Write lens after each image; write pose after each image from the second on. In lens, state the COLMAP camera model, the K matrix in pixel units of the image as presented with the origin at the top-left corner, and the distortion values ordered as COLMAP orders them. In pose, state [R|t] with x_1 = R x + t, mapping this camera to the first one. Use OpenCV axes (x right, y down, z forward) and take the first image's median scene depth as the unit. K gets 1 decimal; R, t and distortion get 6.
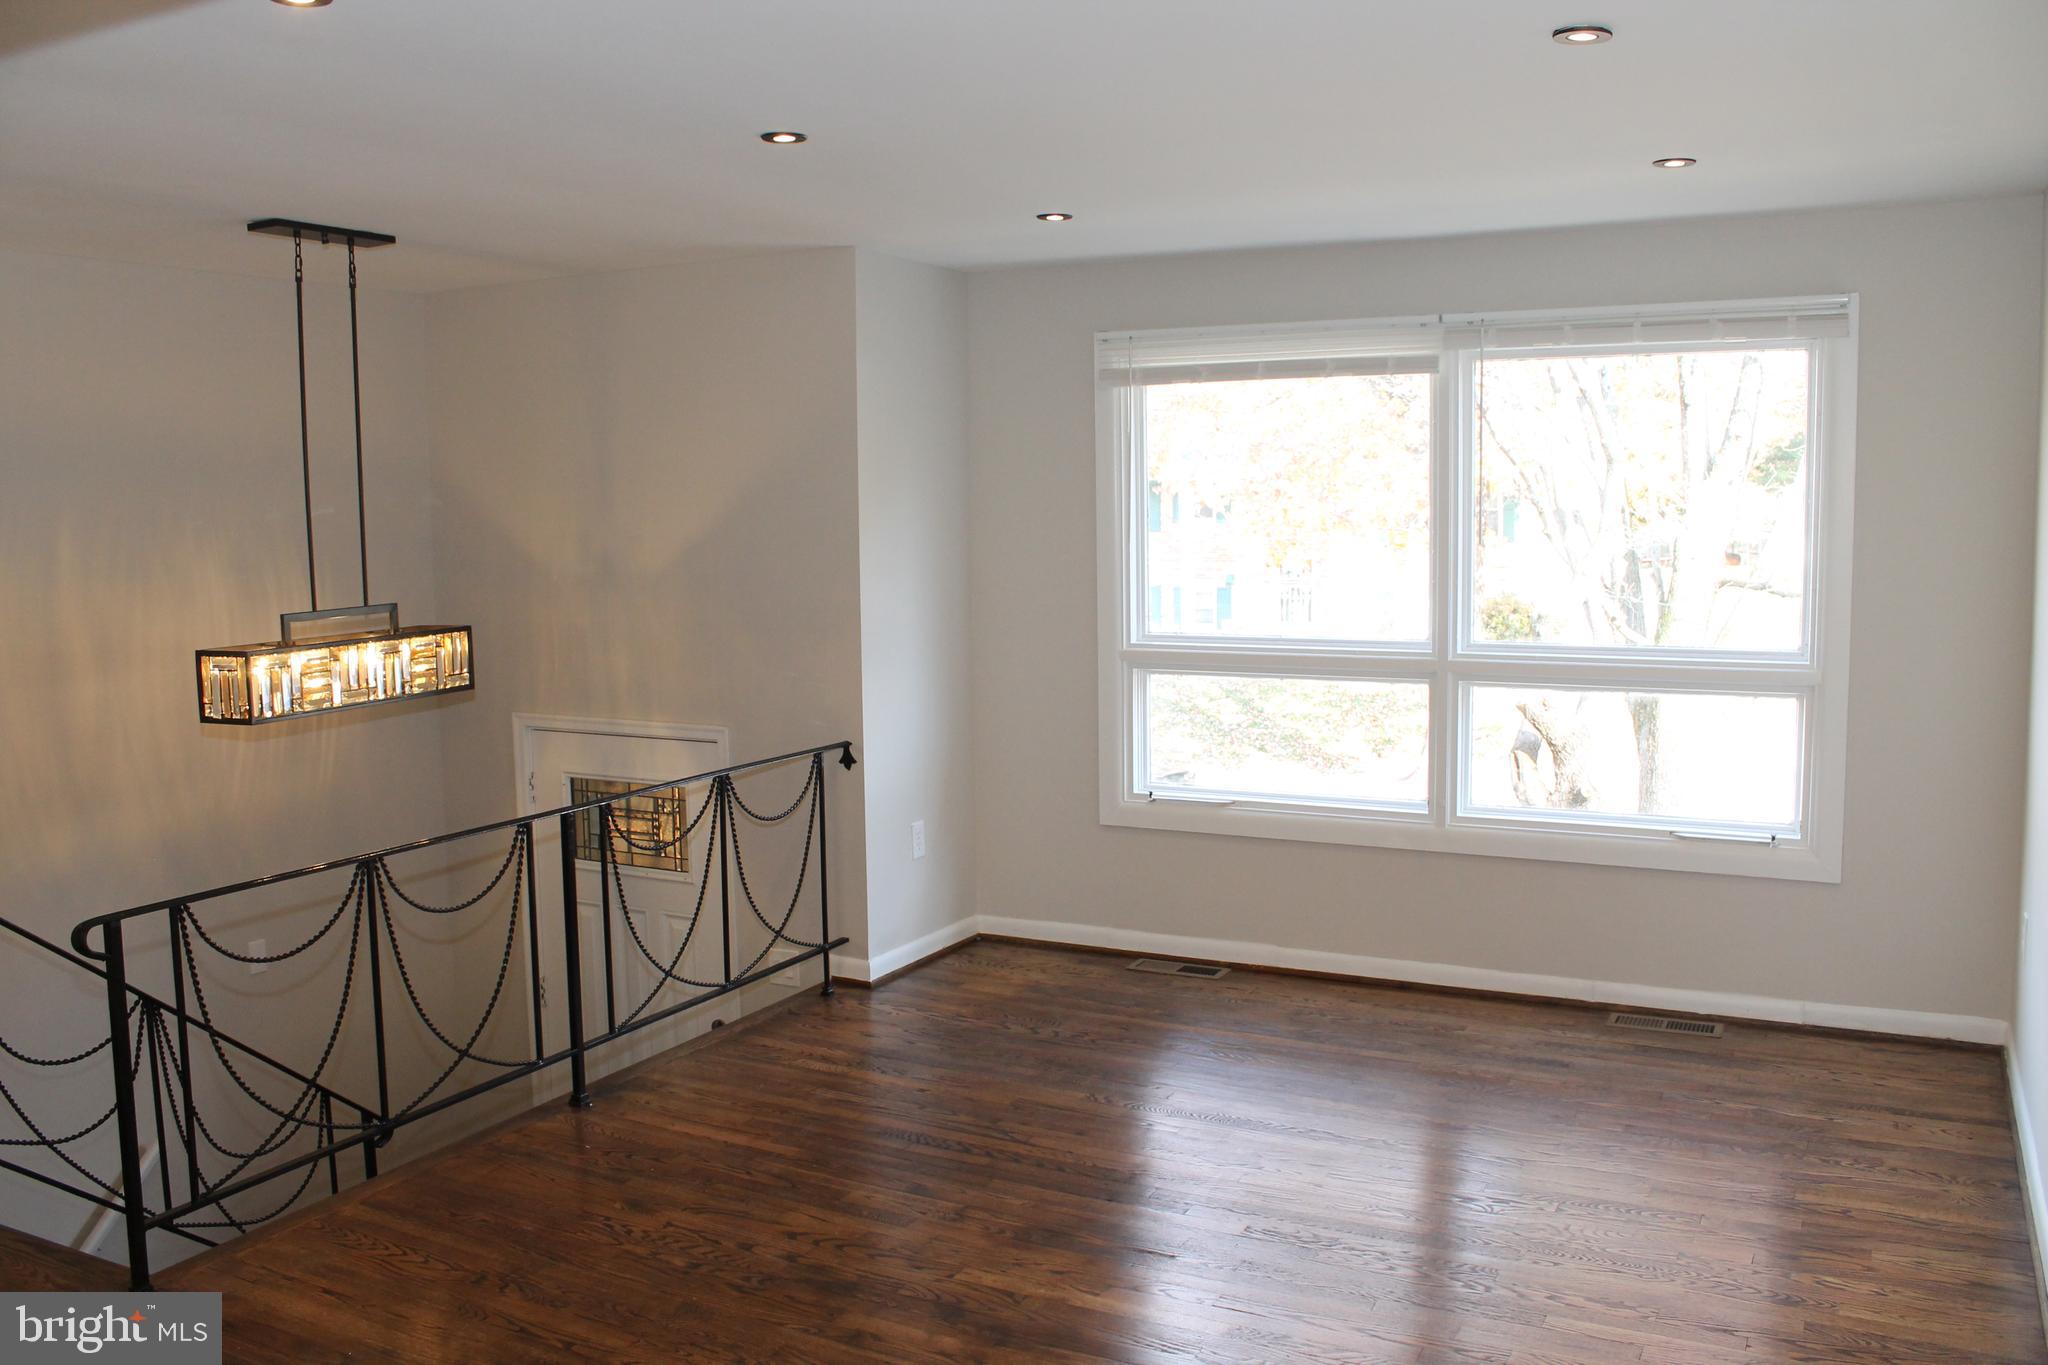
lens RADIAL K [[1731.4, 0, 1021.6], [0, 1731.4, 690.0], [0, 0, 1]] dist [-0.161806, 0.151260]
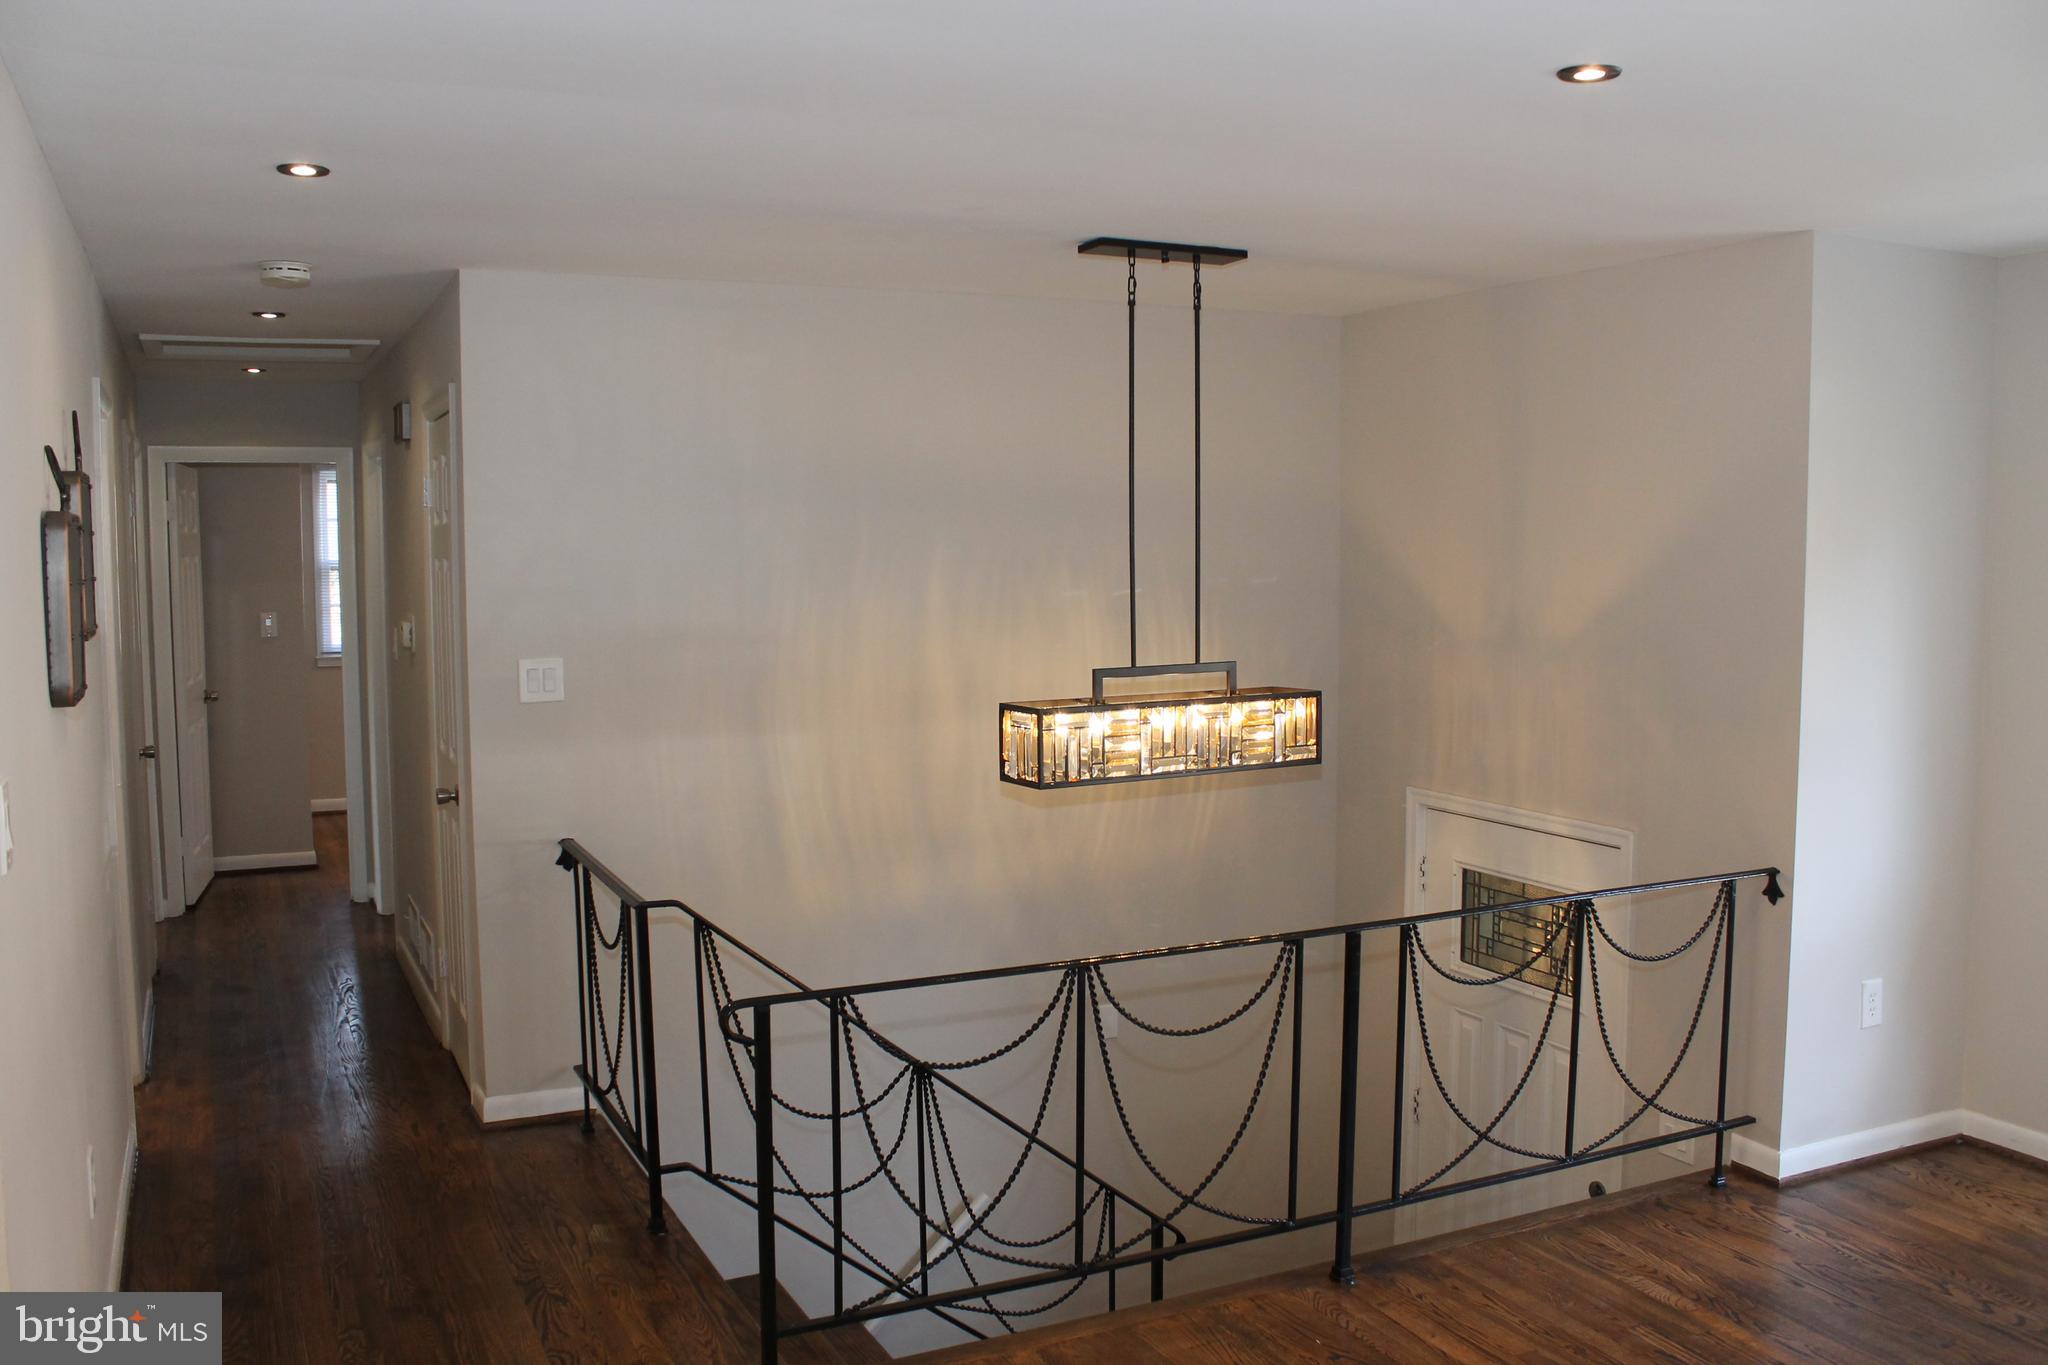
lens RADIAL K [[1731.4, 0, 1021.6], [0, 1731.4, 690.0], [0, 0, 1]] dist [-0.161806, 0.151260]
pose [[0.804845, 0.061954, -0.590242, 0.079038], [-0.073369, 0.997294, 0.004634, -0.033239], [0.588932, 0.039576, 0.807213, 0.209619]]
